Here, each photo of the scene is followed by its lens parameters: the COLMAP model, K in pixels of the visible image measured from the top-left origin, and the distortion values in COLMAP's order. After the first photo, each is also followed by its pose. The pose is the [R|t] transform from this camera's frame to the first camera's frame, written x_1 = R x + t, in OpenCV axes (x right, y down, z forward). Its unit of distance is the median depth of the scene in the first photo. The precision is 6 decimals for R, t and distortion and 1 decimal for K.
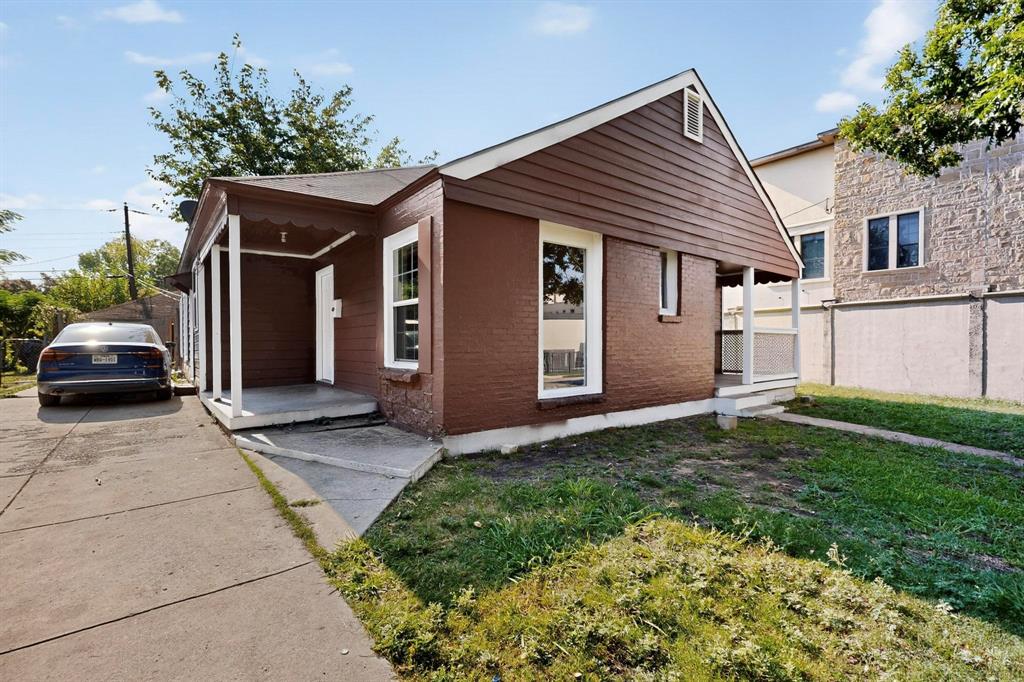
lens RADIAL K [[468.4, 0, 511.1], [0, 468.4, 351.6], [0, 0, 1]] dist [0.003245, -0.000123]
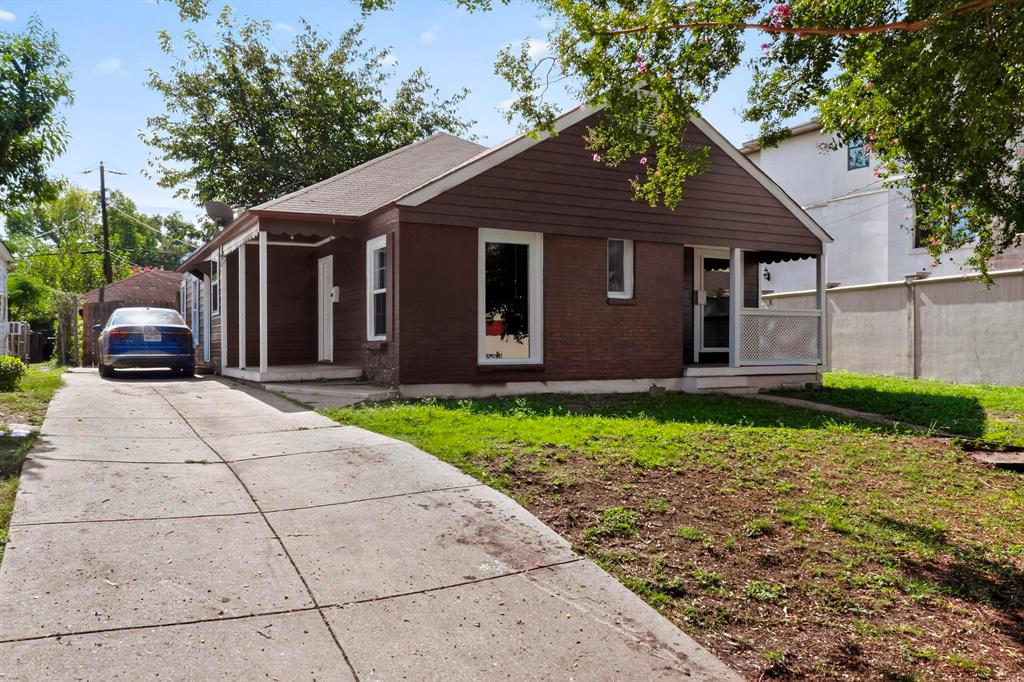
lens RADIAL K [[800.9, 0, 512.6], [0, 800.9, 338.2], [0, 0, 1]] dist [-0.012965, -0.000677]
pose [[0.987194, 0.000437, -0.159525, 0.291216], [-0.003769, 0.999781, -0.020585, 0.042512], [0.159481, 0.020923, 0.986979, -0.677717]]
